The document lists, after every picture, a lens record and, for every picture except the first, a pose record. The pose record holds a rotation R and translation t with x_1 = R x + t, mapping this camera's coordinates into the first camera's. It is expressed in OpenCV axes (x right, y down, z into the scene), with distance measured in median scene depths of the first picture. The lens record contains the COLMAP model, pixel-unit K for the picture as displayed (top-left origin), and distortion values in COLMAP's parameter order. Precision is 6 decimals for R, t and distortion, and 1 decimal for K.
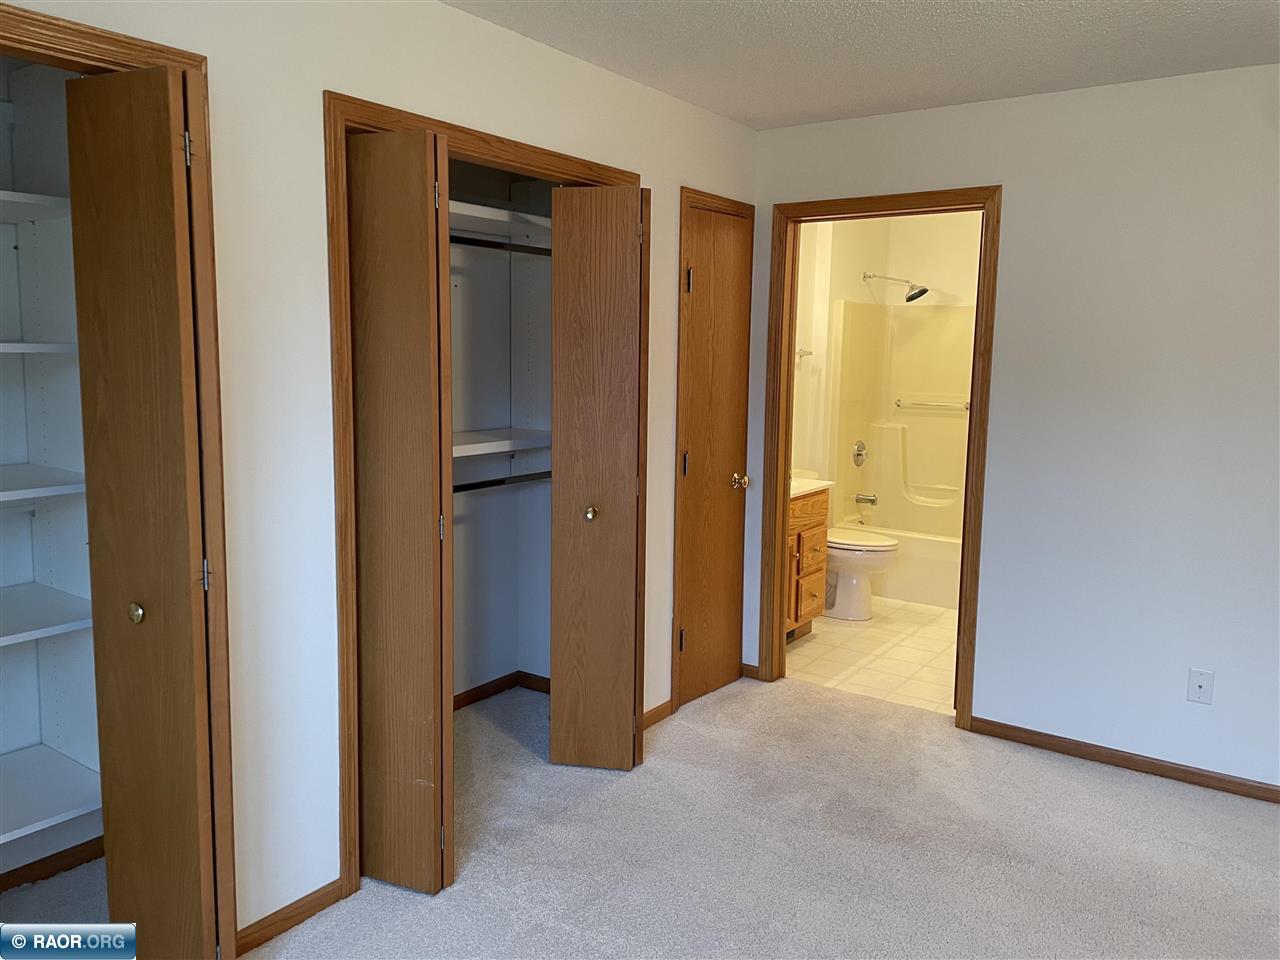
lens RADIAL K [[971.4, 0, 646.4], [0, 971.4, 472.6], [0, 0, 1]] dist [0.084487, -0.102306]
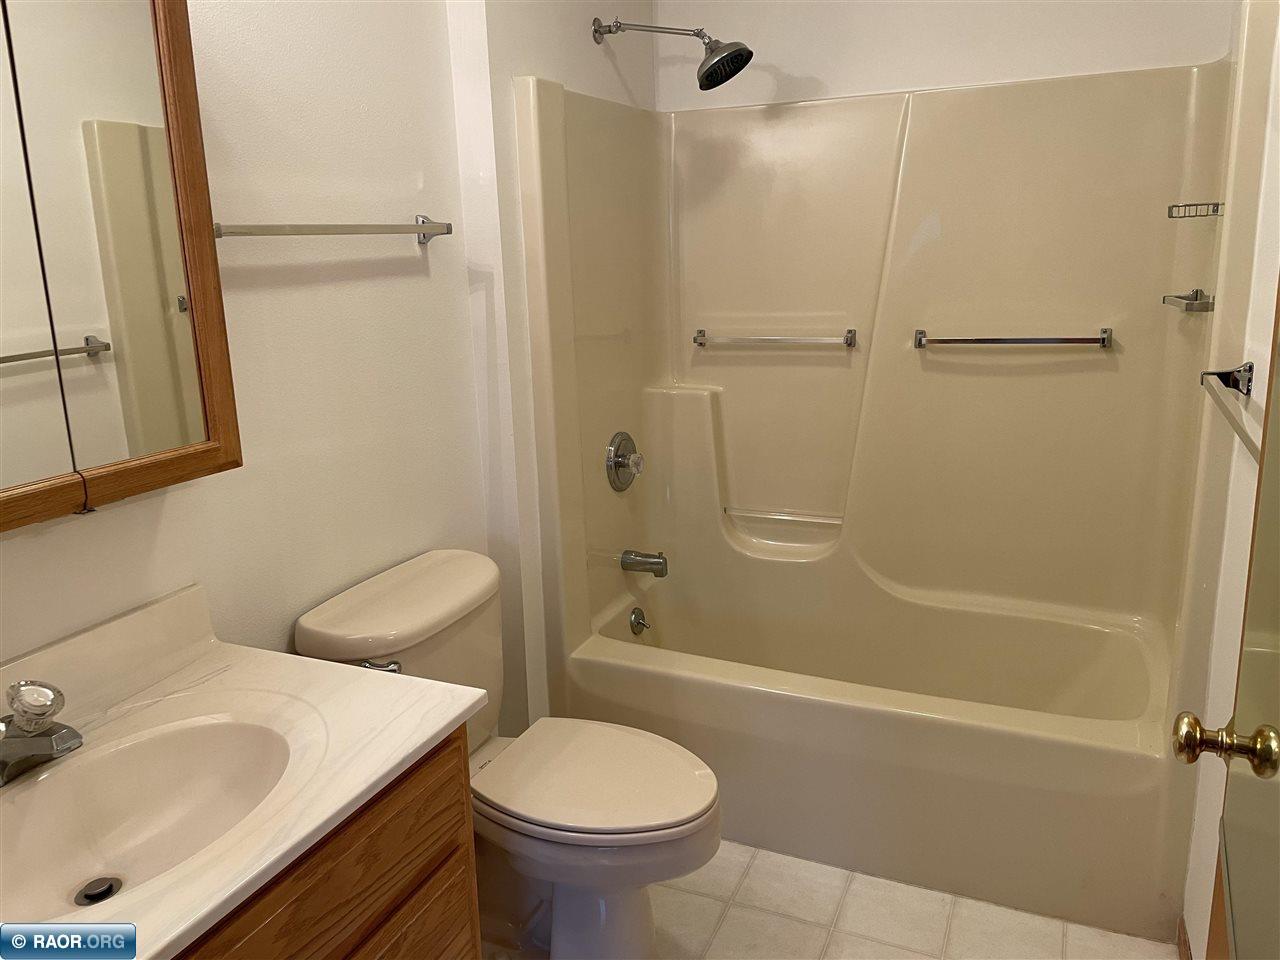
lens RADIAL K [[971.4, 0, 638.1], [0, 971.4, 473.5], [0, 0, 1]] dist [0.084487, -0.102306]
pose [[0.983217, -0.089031, 0.159242, 0.156070], [0.071574, 0.991105, 0.112198, -0.062658], [-0.167815, -0.098917, 0.980843, 0.570899]]
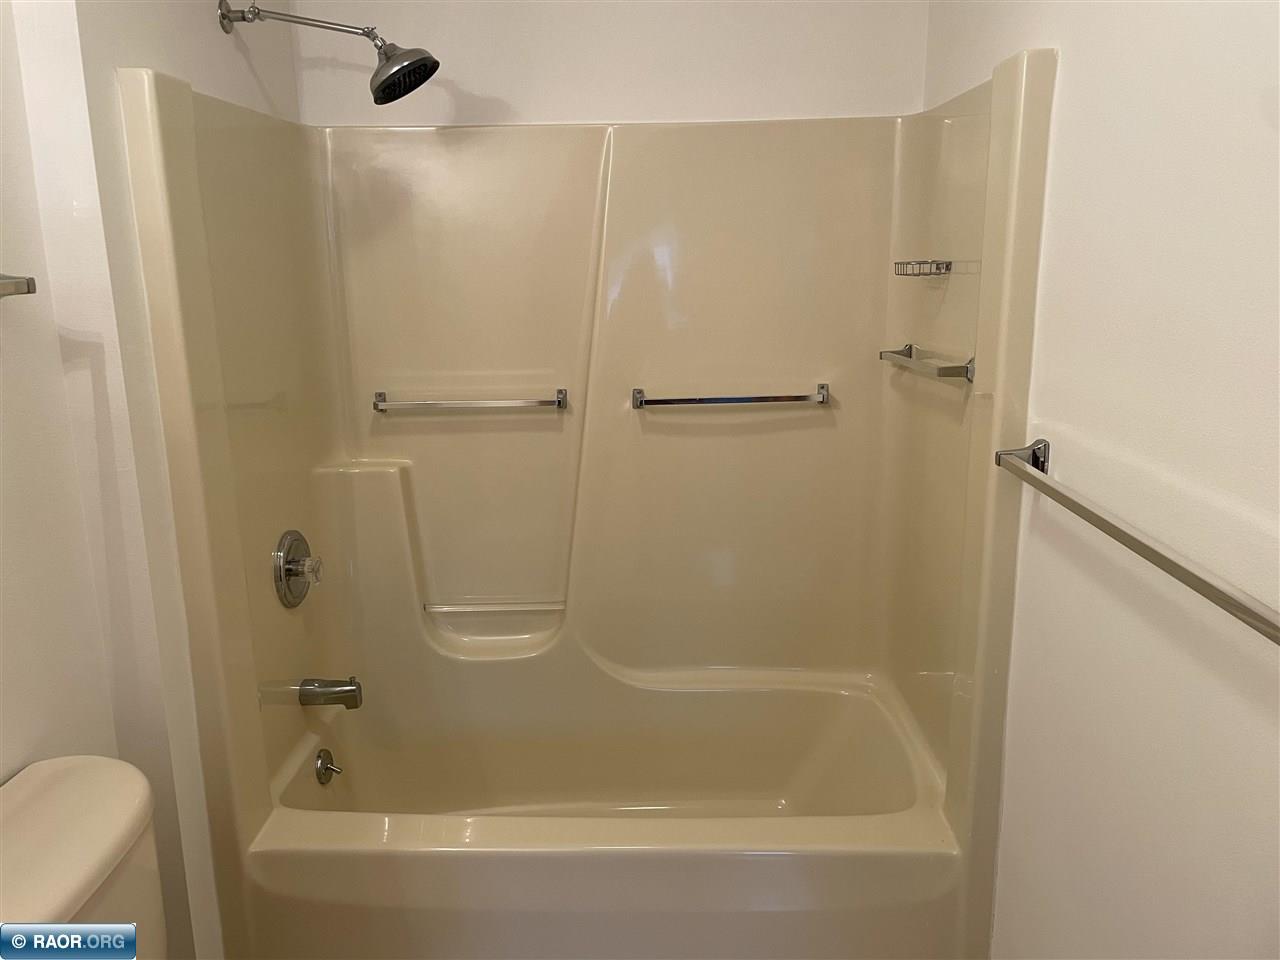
lens RADIAL K [[971.4, 0, 624.3], [0, 971.4, 463.2], [0, 0, 1]] dist [0.084487, -0.102306]
pose [[0.843250, -0.150342, 0.516069, 0.145504], [0.099917, 0.987198, 0.124328, -0.086633], [-0.528154, -0.053275, 0.847476, 0.652435]]
